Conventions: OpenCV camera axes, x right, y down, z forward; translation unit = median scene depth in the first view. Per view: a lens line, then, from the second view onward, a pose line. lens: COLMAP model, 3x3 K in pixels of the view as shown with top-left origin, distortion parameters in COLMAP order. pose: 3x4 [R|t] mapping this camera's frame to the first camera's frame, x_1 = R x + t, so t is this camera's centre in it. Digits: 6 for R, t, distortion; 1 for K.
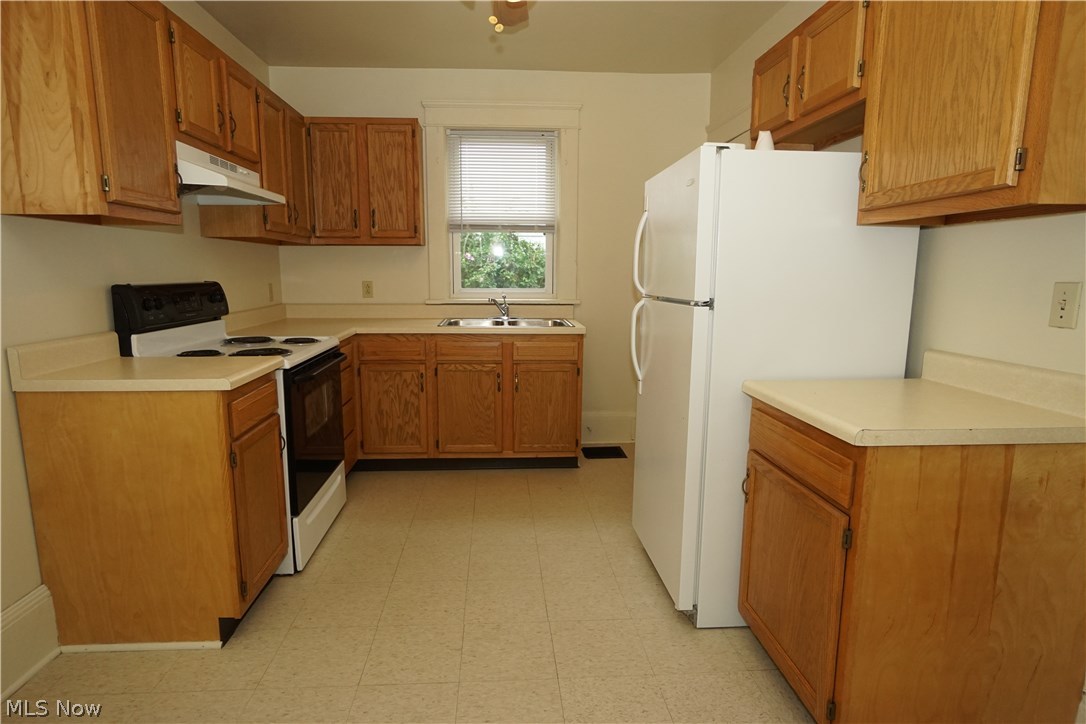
lens RADIAL K [[596.0, 0, 537.8], [0, 596.0, 362.3], [0, 0, 1]] dist [-0.035535, 0.027778]
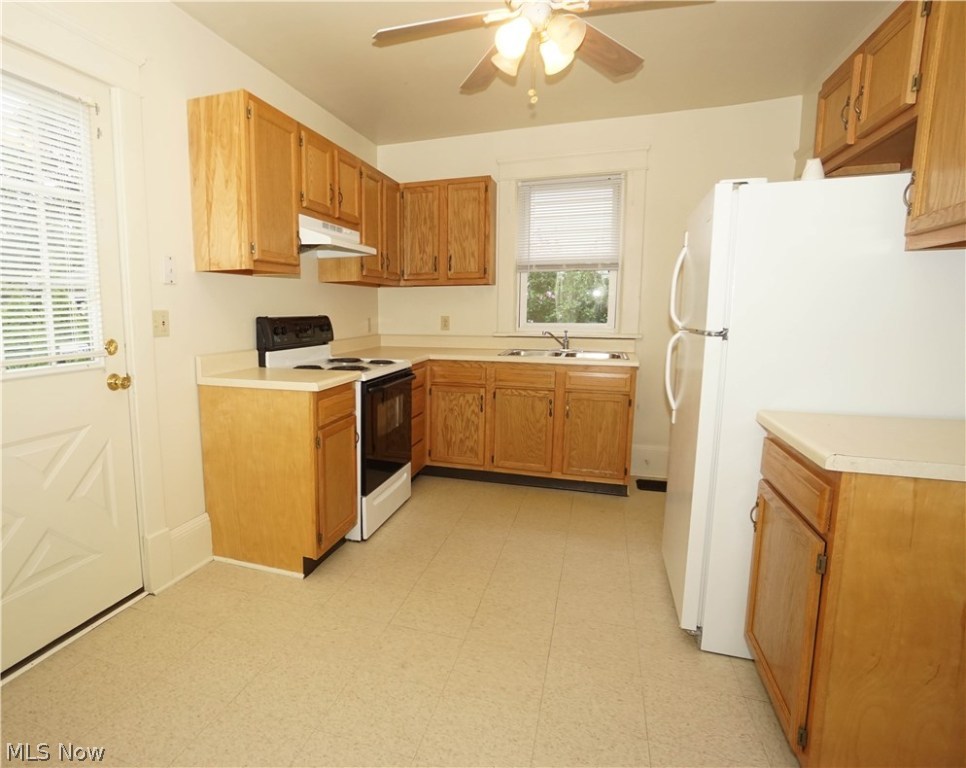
lens RADIAL K [[566.8, 0, 380.0], [0, 566.8, 386.7], [0, 0, 1]] dist [-0.052621, 0.026084]
pose [[0.903210, 0.049485, -0.426337, 0.133868], [-0.057204, 0.998348, -0.005310, 0.026281], [0.425370, 0.029184, 0.904549, -0.104996]]
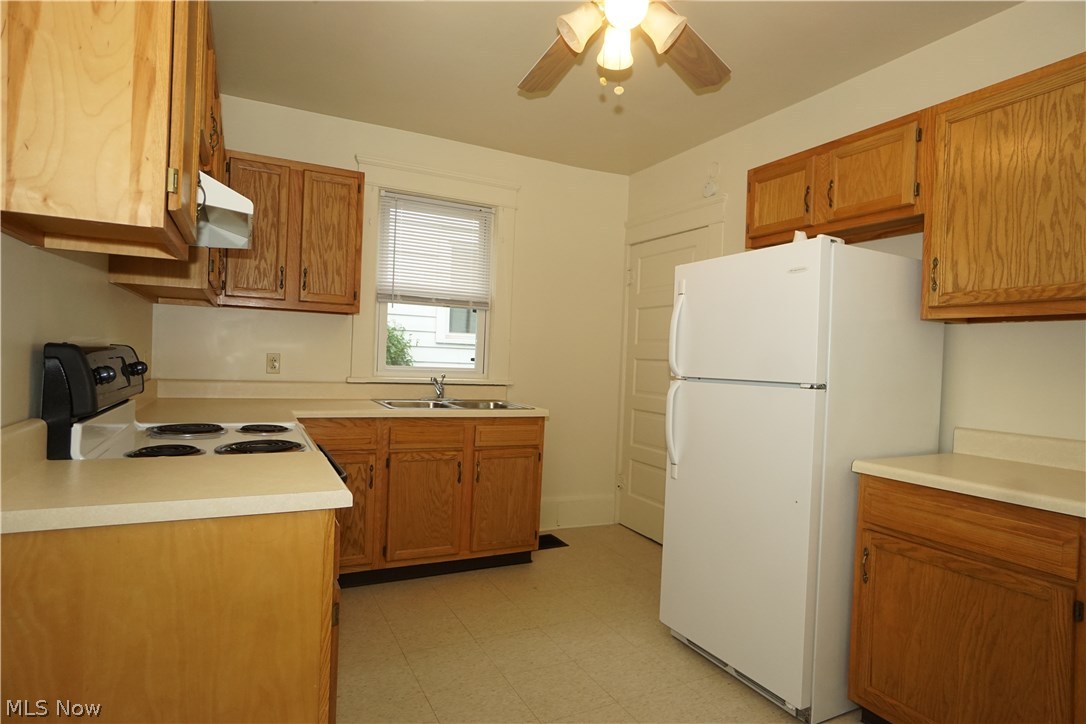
lens RADIAL K [[576.3, 0, 535.1], [0, 576.3, 364.1], [0, 0, 1]] dist [-0.039152, 0.026288]
pose [[0.916144, 0.028157, 0.399859, -0.451026], [0.025964, 0.991267, -0.129290, -0.017861], [-0.400008, 0.128830, 0.907412, 0.238285]]
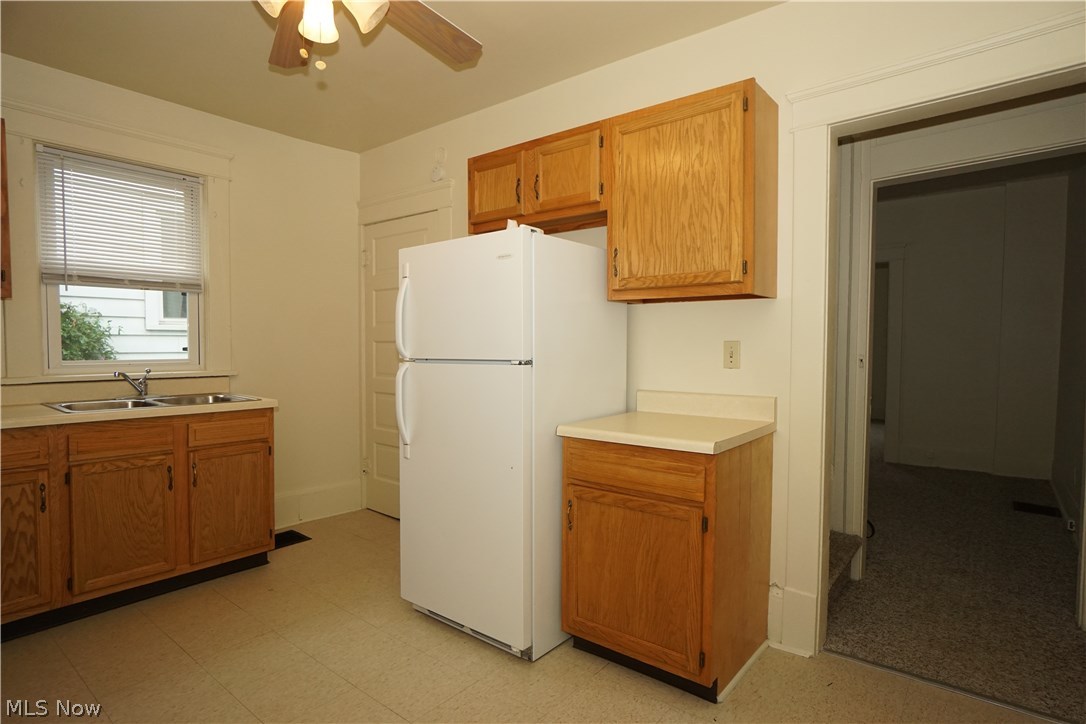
lens RADIAL K [[576.3, 0, 535.1], [0, 576.3, 364.1], [0, 0, 1]] dist [-0.039152, 0.026288]
pose [[0.679761, -0.028961, 0.732862, -0.413198], [0.112803, 0.991459, -0.065449, -0.017129], [-0.724707, 0.127159, 0.677222, 0.193825]]
